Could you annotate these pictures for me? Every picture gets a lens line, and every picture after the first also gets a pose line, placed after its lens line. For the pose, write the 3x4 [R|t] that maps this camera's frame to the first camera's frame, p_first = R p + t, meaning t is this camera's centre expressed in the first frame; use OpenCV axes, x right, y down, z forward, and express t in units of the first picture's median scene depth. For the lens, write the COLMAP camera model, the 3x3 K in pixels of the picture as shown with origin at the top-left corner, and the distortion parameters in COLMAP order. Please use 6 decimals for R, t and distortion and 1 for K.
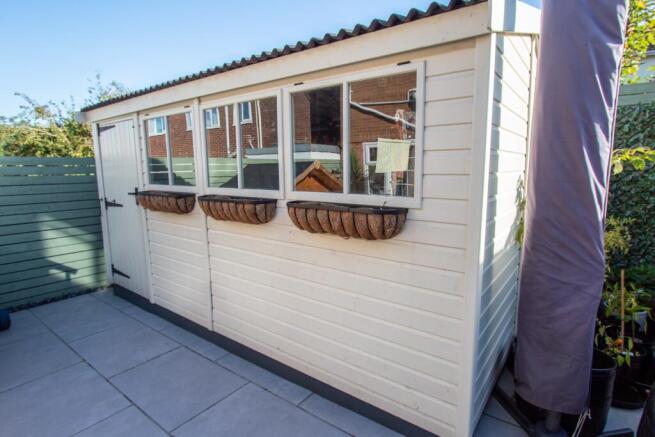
lens RADIAL K [[339.8, 0, 340.2], [0, 339.8, 218.7], [0, 0, 1]] dist [-0.001043, -0.000123]
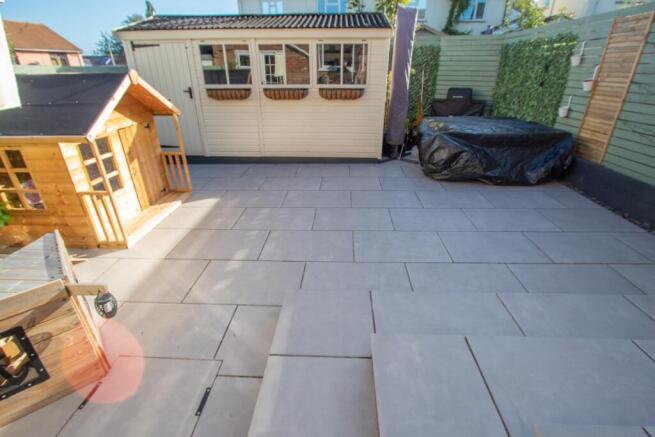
lens RADIAL K [[314.2, 0, 327.5], [0, 314.2, 218.5], [0, 0, 1]] dist [-0.005040, -0.000397]
pose [[0.833916, -0.236457, 0.498671, -1.031271], [0.080259, 0.945920, 0.314316, 0.096135], [-0.546025, -0.222090, 0.807795, -0.834049]]
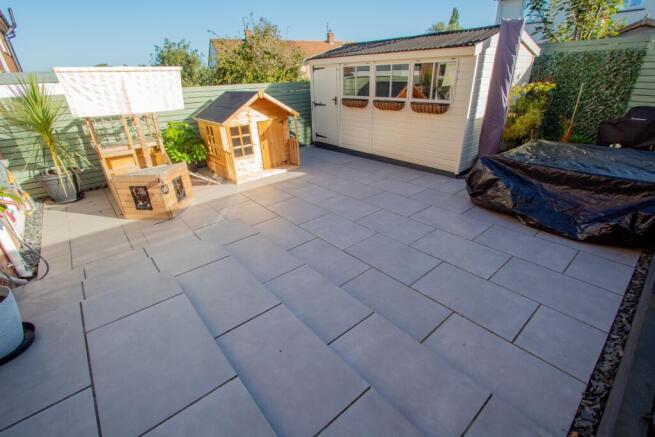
lens RADIAL K [[299.6, 0, 327.5], [0, 299.6, 218.5], [0, 0, 1]] dist [-0.004605, -0.000093]
pose [[0.972483, 0.079408, -0.219022, -0.134616], [-0.008971, 0.952185, 0.305390, 0.086944], [0.232800, -0.295022, 0.926697, -1.317005]]
